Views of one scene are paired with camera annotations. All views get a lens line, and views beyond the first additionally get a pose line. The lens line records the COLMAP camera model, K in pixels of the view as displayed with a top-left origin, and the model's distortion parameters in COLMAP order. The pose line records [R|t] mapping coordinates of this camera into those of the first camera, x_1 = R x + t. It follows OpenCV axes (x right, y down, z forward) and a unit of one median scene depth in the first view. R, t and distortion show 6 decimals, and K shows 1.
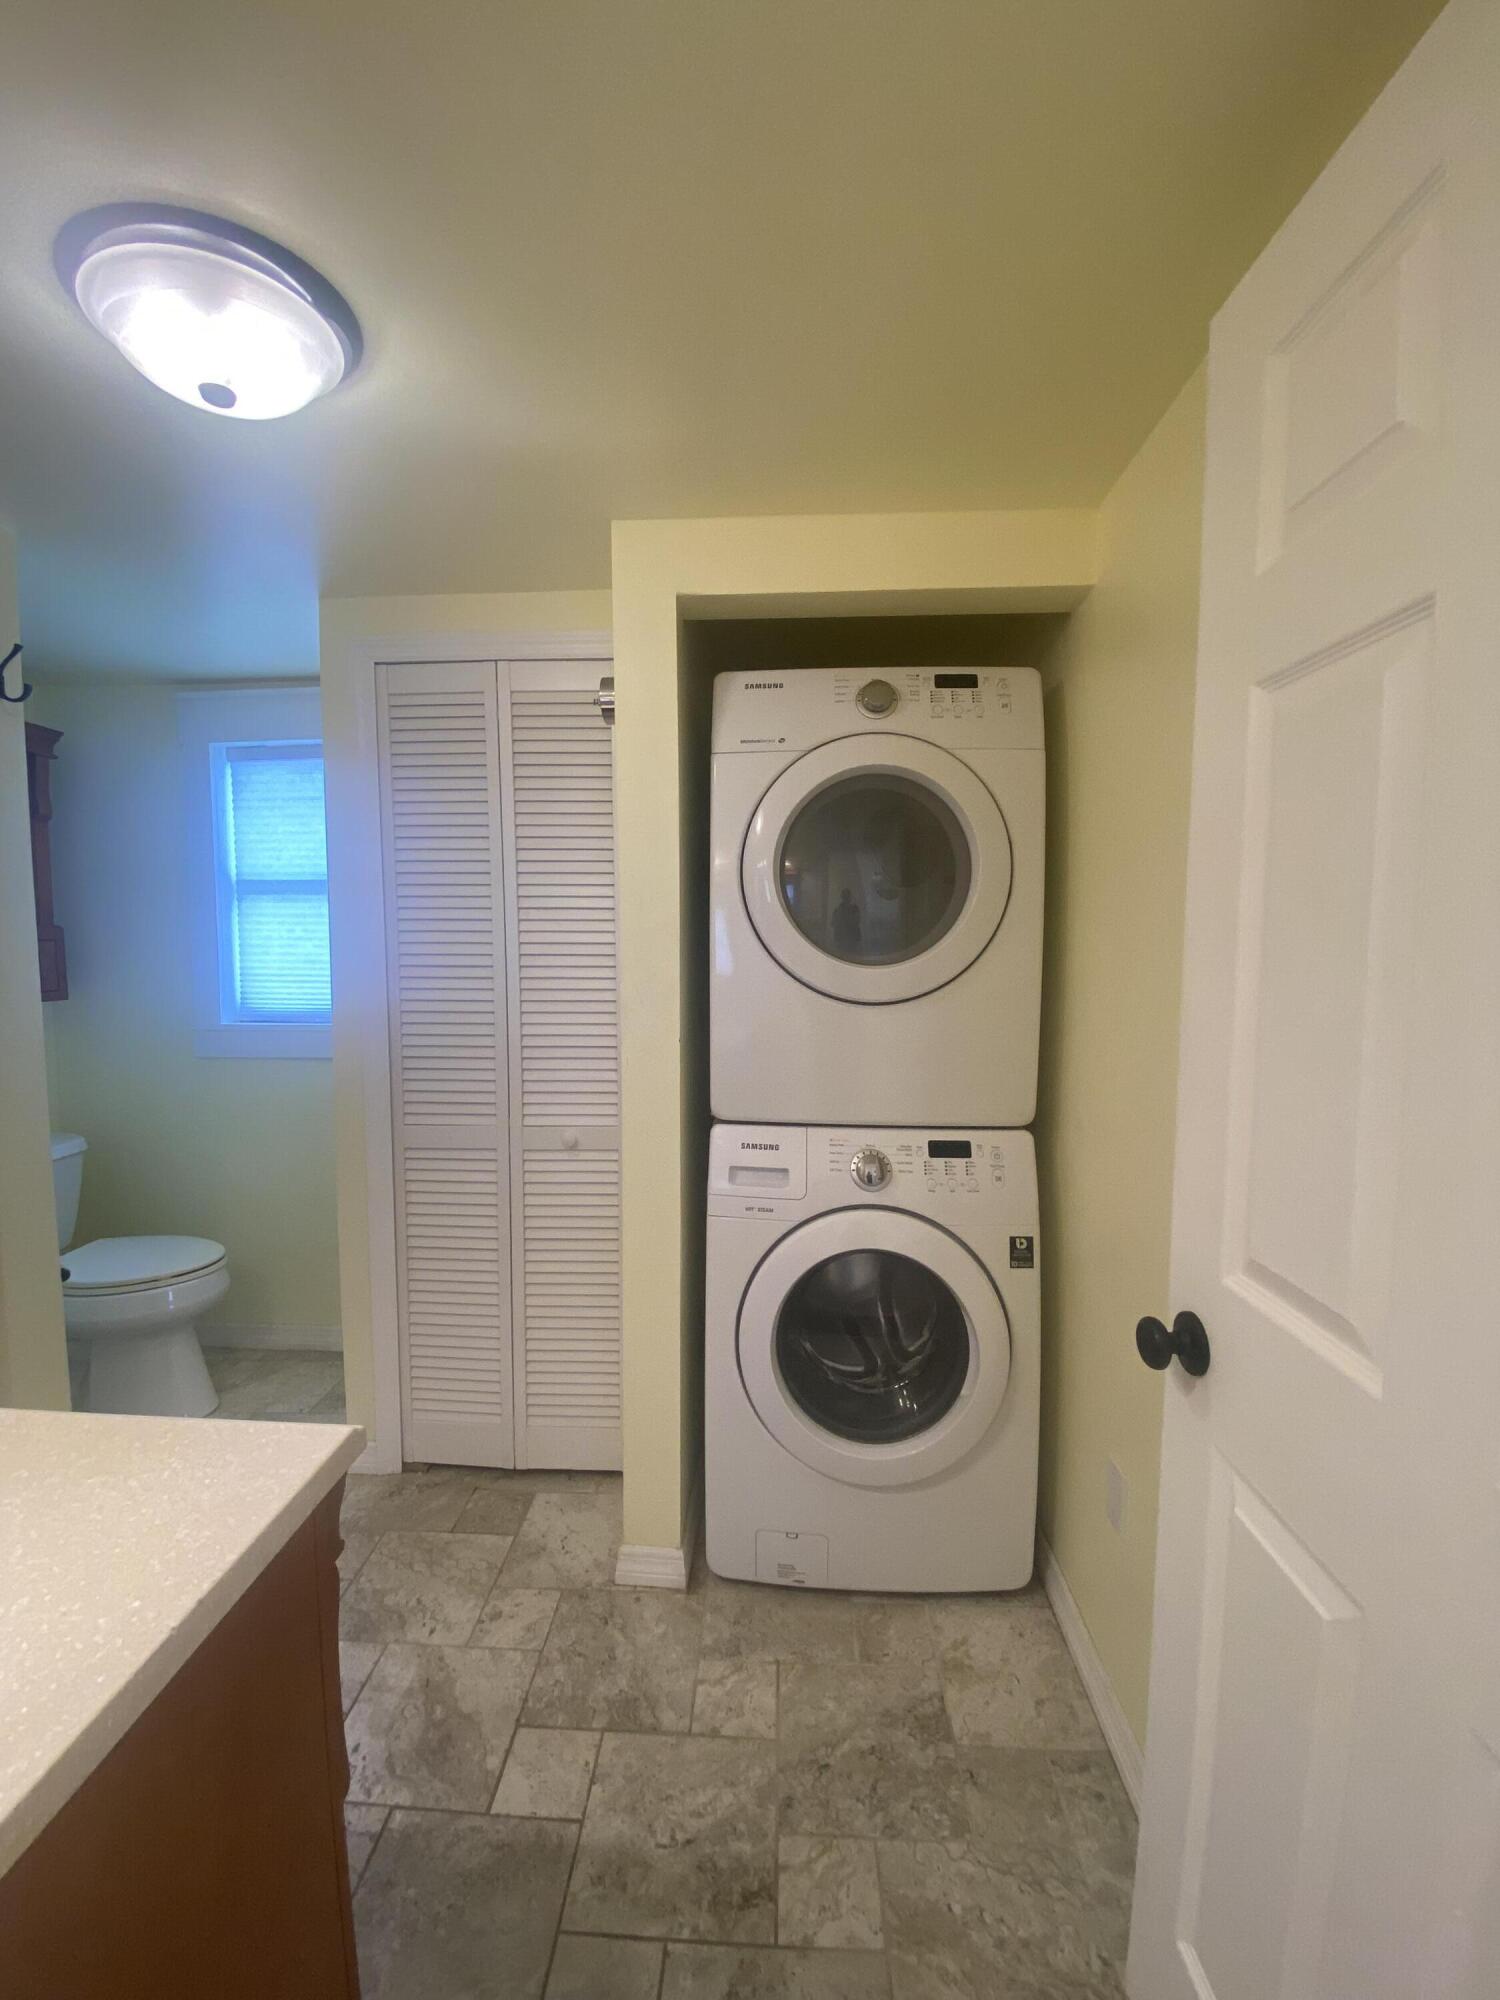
lens RADIAL K [[807.4, 0, 750.0], [0, 807.4, 1000.0], [0, 0, 1]] dist [0.024690, -0.021646]
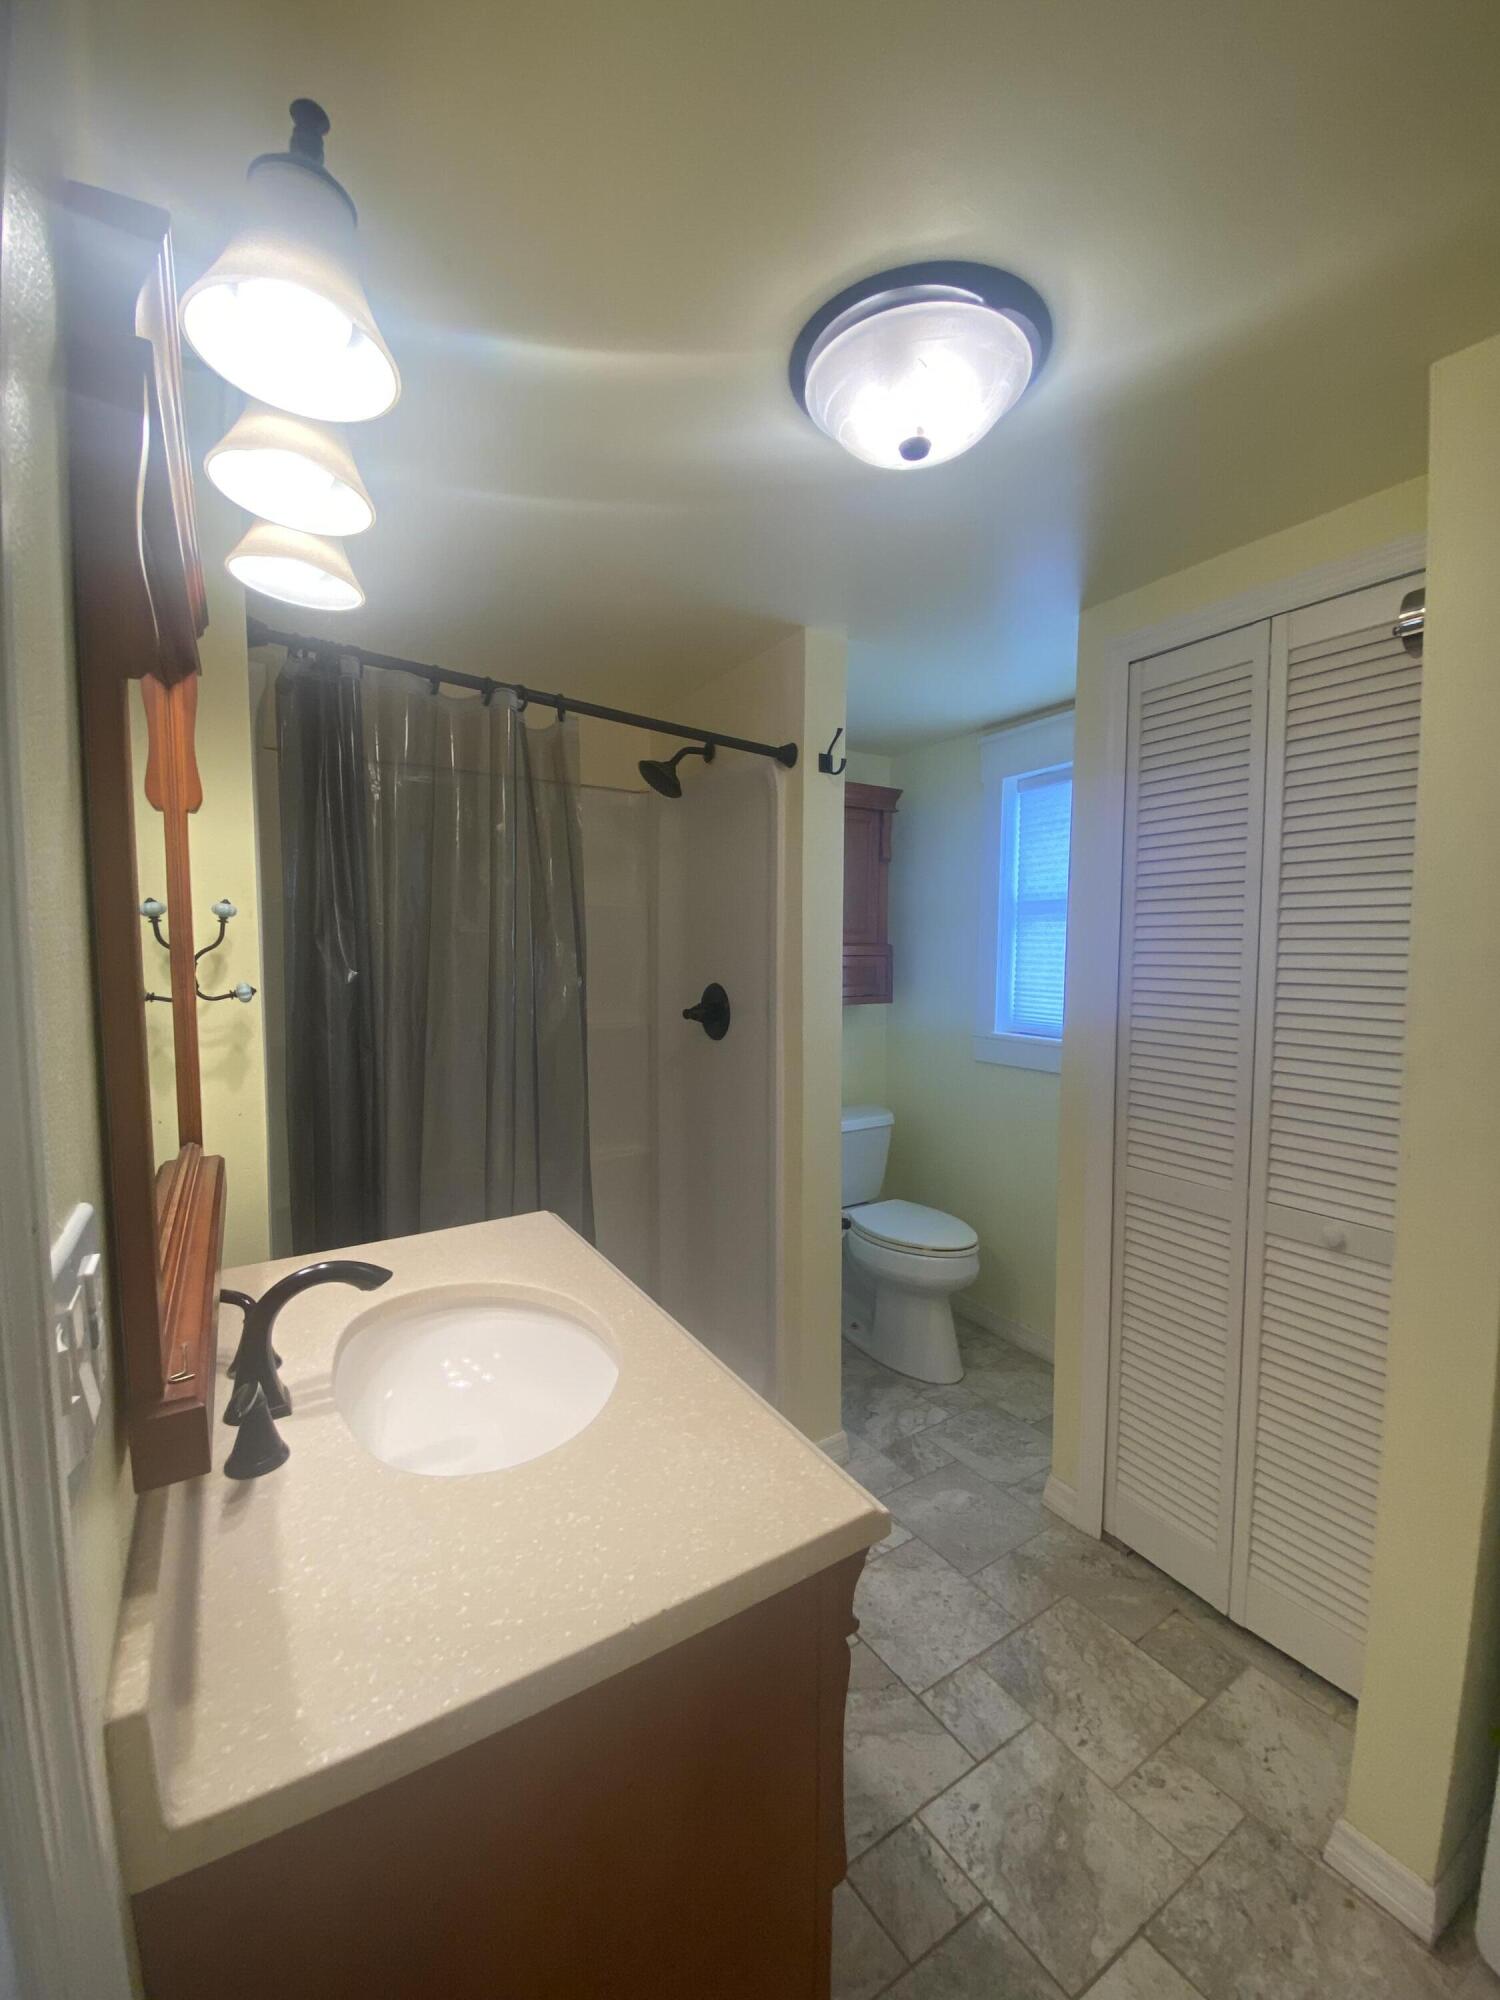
lens RADIAL K [[807.4, 0, 750.0], [0, 807.4, 1000.0], [0, 0, 1]] dist [0.024690, -0.021646]
pose [[0.582769, 0.056065, -0.810702, 0.058650], [-0.066288, 0.997572, 0.021337, -0.024264], [0.809930, 0.041305, 0.585071, 0.128472]]
